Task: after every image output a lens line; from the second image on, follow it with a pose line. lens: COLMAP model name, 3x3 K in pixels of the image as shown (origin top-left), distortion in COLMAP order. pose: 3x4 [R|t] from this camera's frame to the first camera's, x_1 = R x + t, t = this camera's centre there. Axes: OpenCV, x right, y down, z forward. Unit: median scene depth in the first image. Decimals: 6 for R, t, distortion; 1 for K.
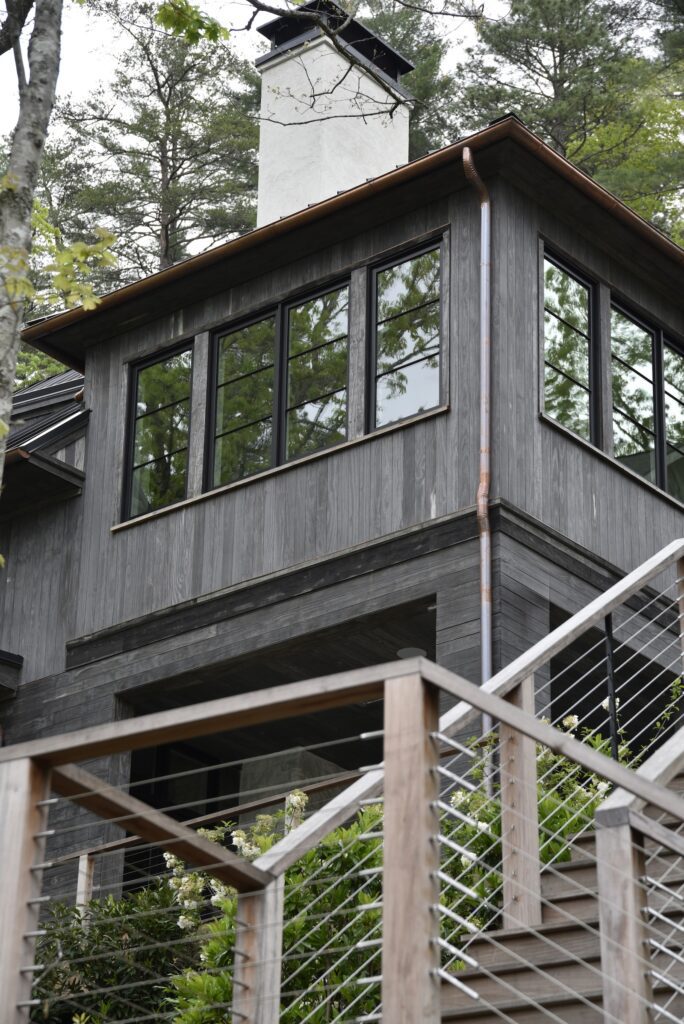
lens RADIAL K [[2700.7, 0, 342.0], [0, 2700.7, 512.0], [0, 0, 1]] dist [0.674820, 0.364498]
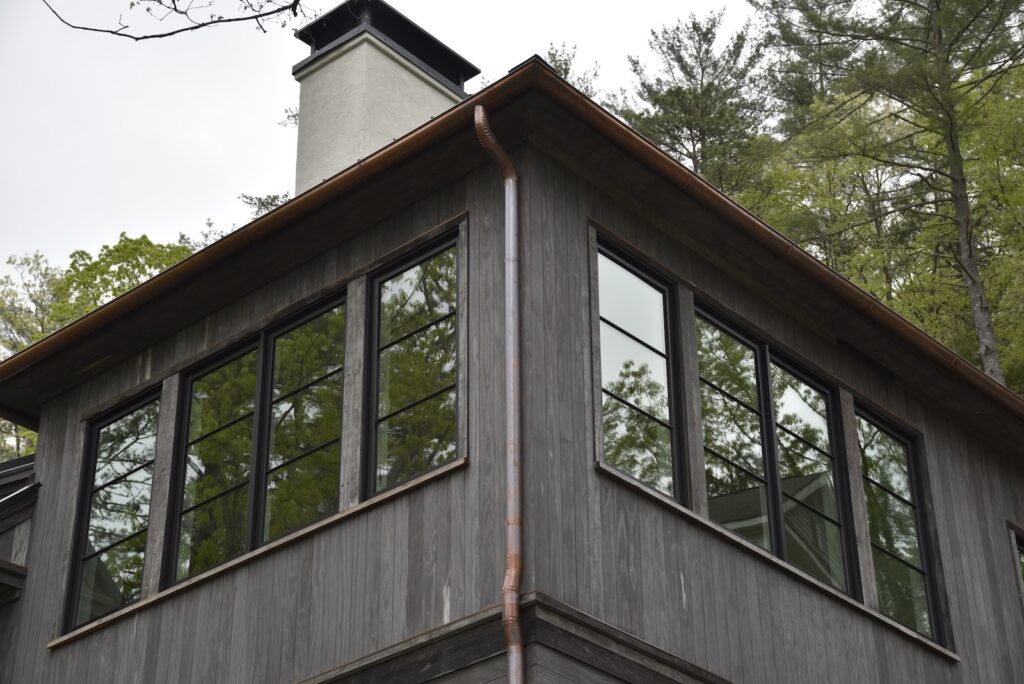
lens RADIAL K [[2077.0, 0, 512.0], [0, 2077.0, 342.0], [0, 0, 1]] dist [0.405708, 0.261193]
pose [[0.998497, -0.048820, -0.024913, 0.064031], [0.046468, 0.995073, -0.087580, -0.020461], [0.029066, 0.086291, 0.995846, 0.440816]]
